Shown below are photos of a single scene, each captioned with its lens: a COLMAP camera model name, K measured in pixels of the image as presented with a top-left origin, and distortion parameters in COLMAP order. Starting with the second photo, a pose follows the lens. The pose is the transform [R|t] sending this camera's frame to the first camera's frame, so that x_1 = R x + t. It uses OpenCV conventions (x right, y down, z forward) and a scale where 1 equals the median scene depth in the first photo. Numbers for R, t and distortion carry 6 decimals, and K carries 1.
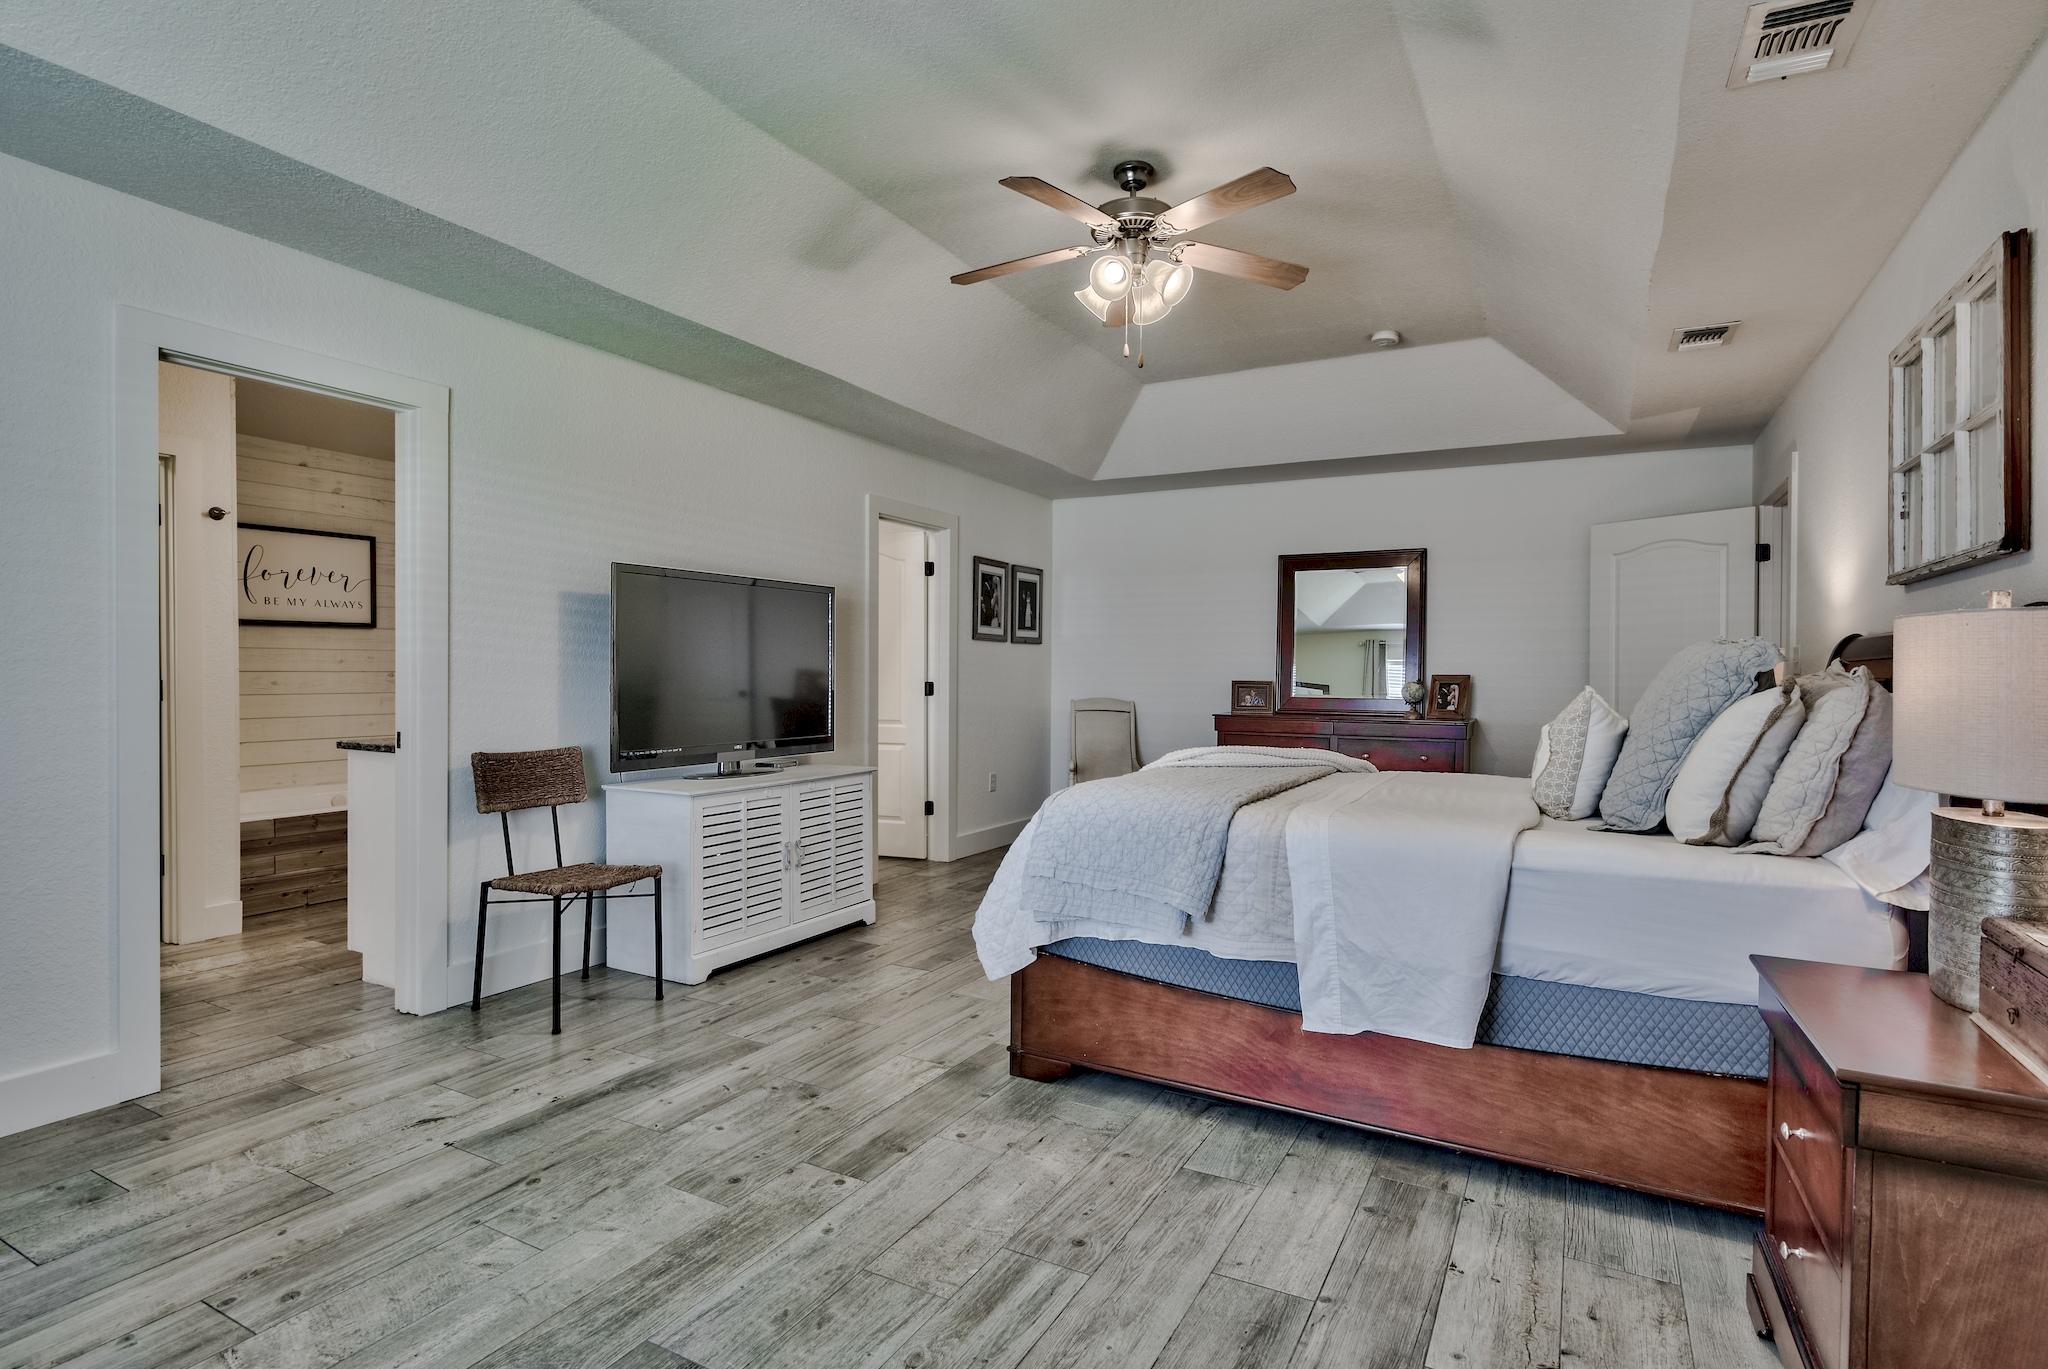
lens RADIAL K [[1012.6, 0, 1024.8], [0, 1012.6, 675.6], [0, 0, 1]] dist [0.006352, 0.000039]
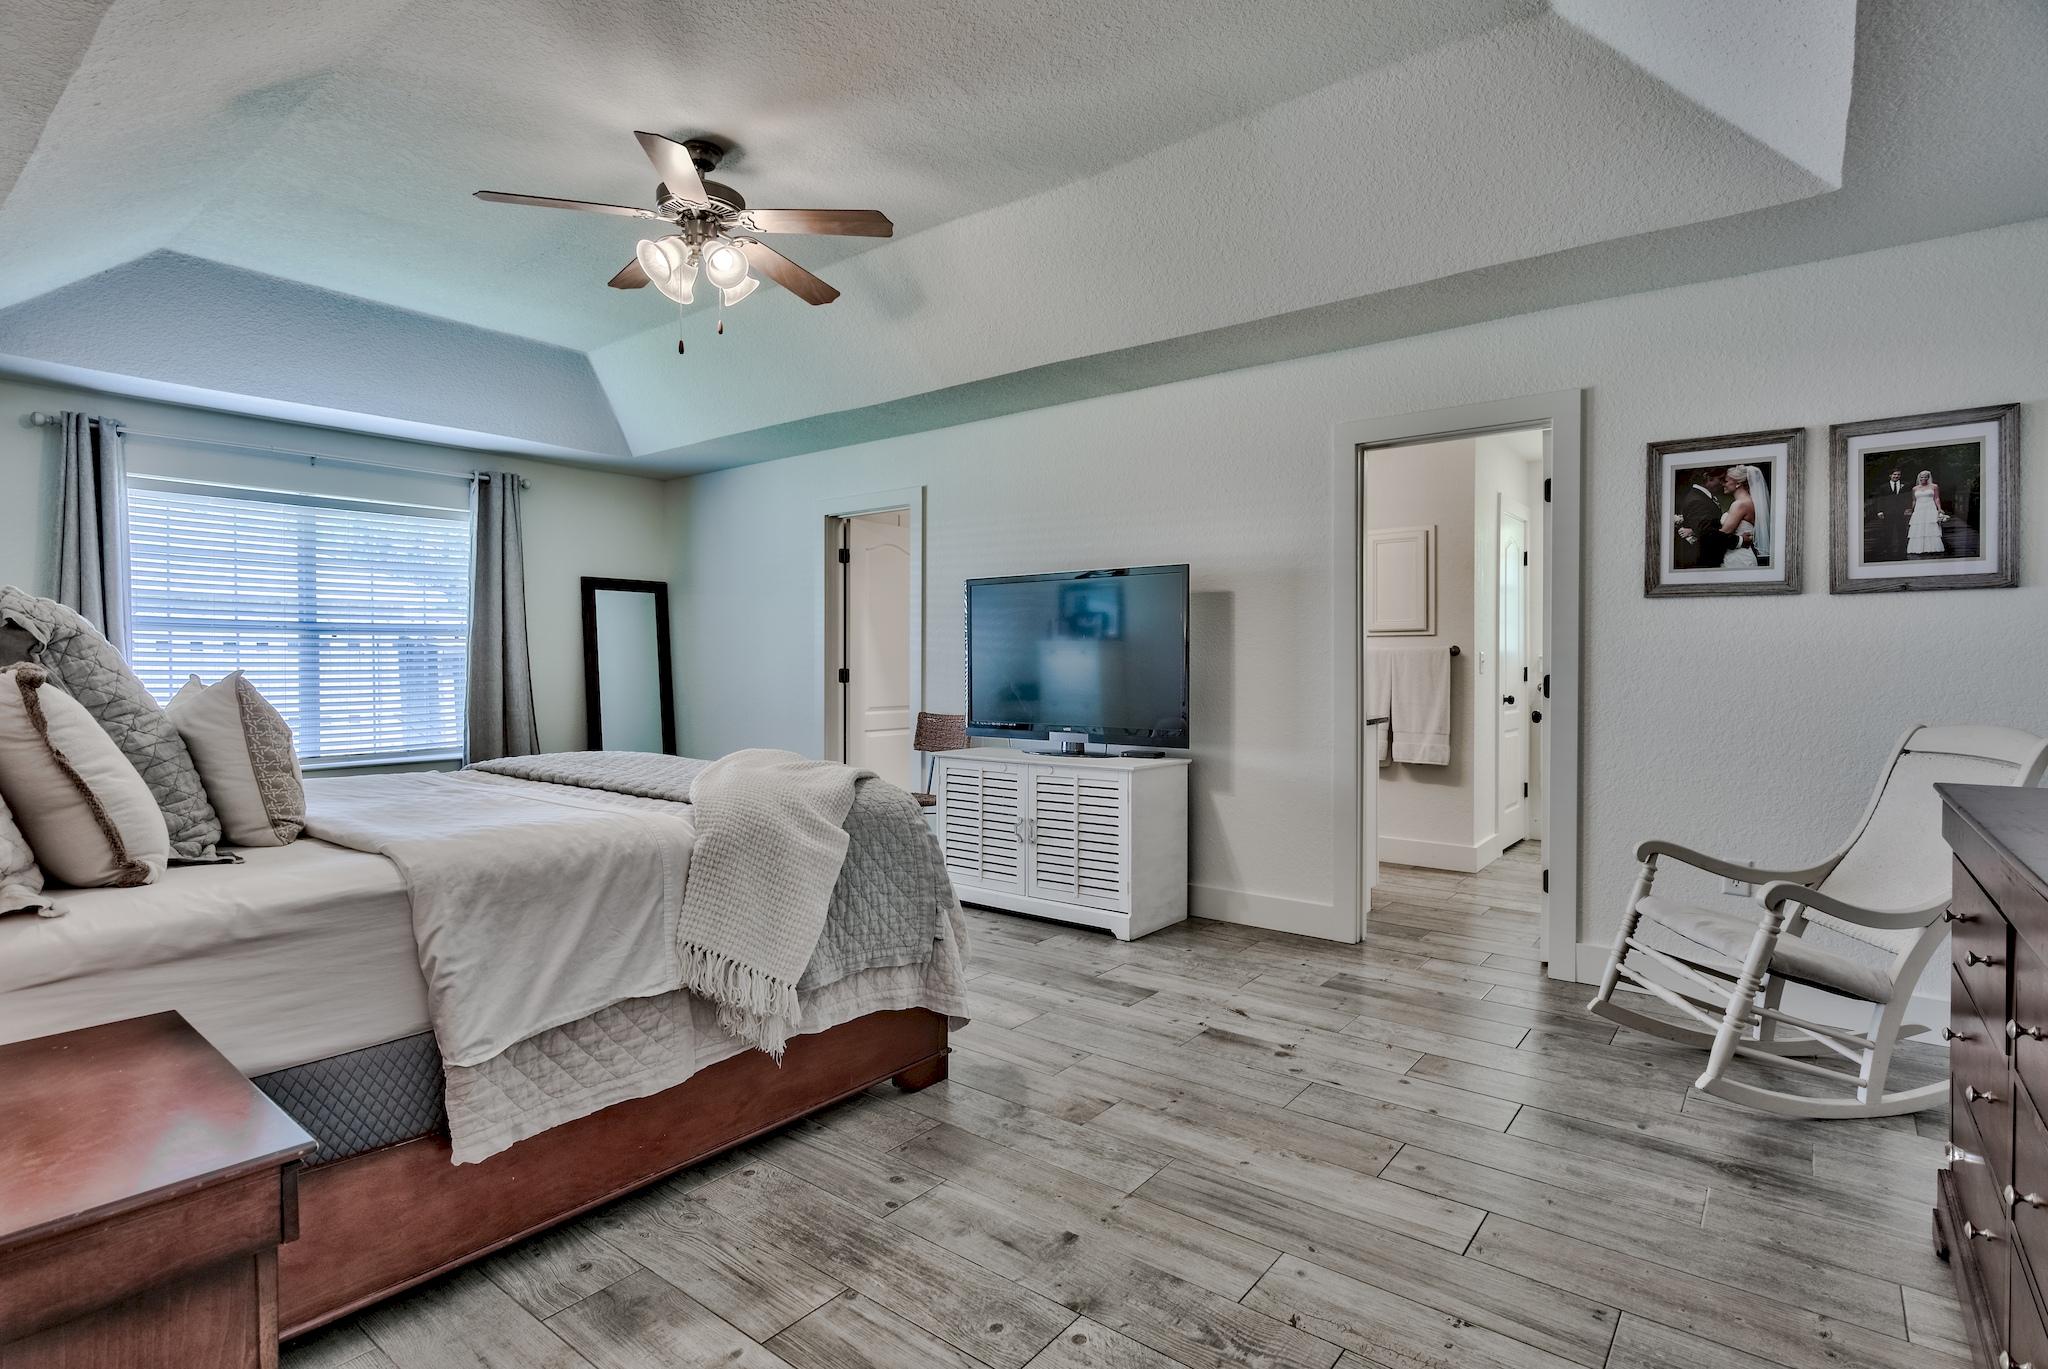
lens RADIAL K [[1012.6, 0, 1024.8], [0, 1012.6, 675.6], [0, 0, 1]] dist [0.006352, 0.000039]
pose [[-0.157836, 0.011426, -0.987399, 1.166611], [-0.001119, 0.999930, 0.011750, -0.000800], [0.987465, 0.002959, -0.157813, 1.637829]]
